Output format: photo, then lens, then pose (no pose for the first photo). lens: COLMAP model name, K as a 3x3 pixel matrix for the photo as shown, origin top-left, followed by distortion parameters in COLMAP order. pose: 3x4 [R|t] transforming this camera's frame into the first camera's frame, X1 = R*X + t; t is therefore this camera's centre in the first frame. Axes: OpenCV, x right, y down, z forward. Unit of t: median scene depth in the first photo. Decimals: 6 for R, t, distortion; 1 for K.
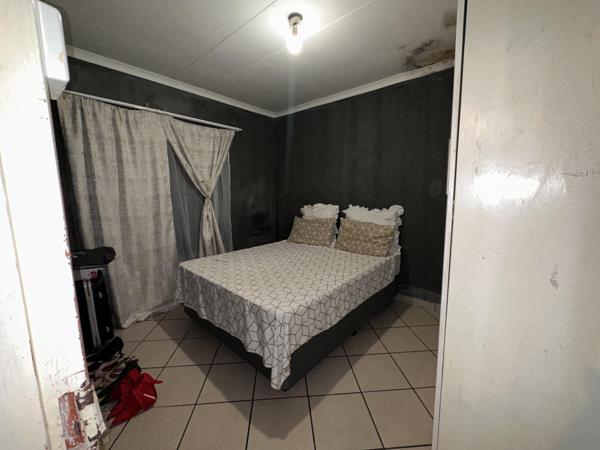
lens RADIAL K [[238.6, 0, 300.1], [0, 238.6, 223.7], [0, 0, 1]] dist [-0.001956, 0.000201]
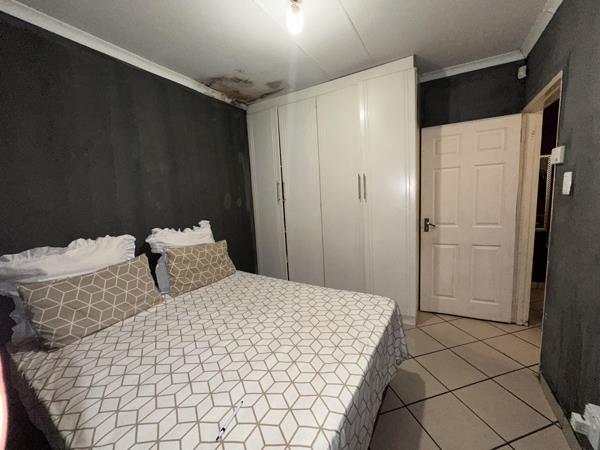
lens RADIAL K [[238.6, 0, 300.0], [0, 238.6, 225.6], [0, 0, 1]] dist [-0.001956, 0.000201]
pose [[-0.174644, -0.097632, 0.979779, -0.539119], [0.190083, 0.973010, 0.130840, -0.104653], [-0.966110, 0.209090, -0.151373, 0.751016]]
